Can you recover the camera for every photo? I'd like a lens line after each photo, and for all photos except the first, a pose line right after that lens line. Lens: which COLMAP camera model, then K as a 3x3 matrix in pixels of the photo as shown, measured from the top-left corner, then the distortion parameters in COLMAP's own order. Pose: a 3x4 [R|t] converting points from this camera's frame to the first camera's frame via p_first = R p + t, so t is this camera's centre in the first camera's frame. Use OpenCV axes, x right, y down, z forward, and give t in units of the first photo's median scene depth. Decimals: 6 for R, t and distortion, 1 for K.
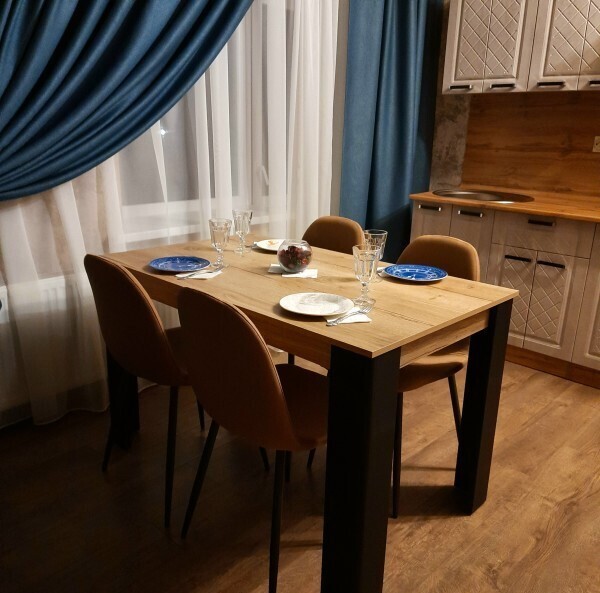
lens RADIAL K [[564.5, 0, 300.0], [0, 564.5, 296.5], [0, 0, 1]] dist [0.126863, -0.172696]
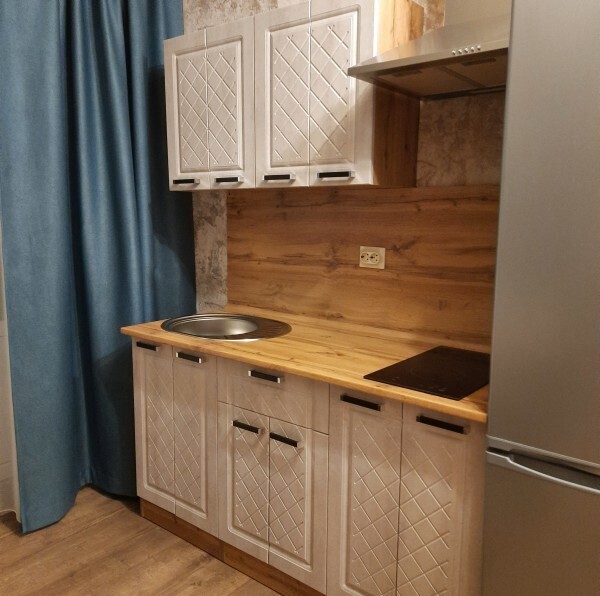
lens RADIAL K [[564.5, 0, 300.0], [0, 564.5, 298.0], [0, 0, 1]] dist [0.126863, -0.172696]
pose [[0.995678, -0.025942, 0.089176, 0.359619], [0.039049, 0.988135, -0.148539, -0.105885], [-0.084264, 0.151380, 0.984878, 0.301395]]
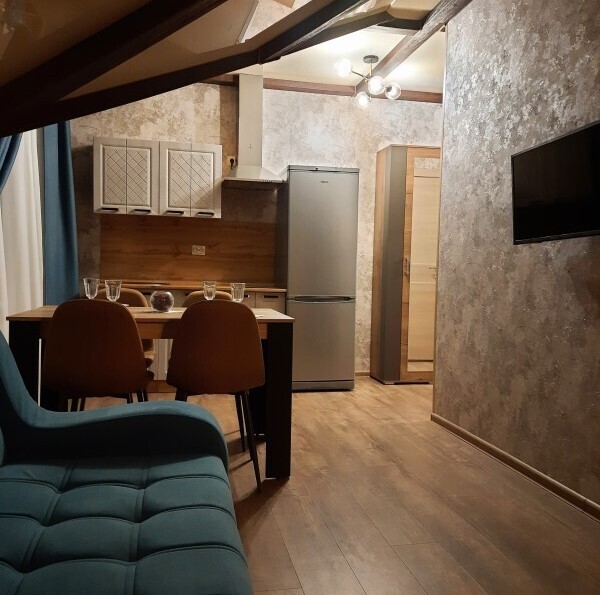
lens RADIAL K [[564.5, 0, 300.0], [0, 564.5, 297.5], [0, 0, 1]] dist [0.126863, -0.172696]
pose [[0.556821, -0.050407, 0.829101, -0.640573], [0.233751, 0.967327, -0.098176, 0.092424], [-0.797064, 0.248470, 0.550411, -0.088769]]
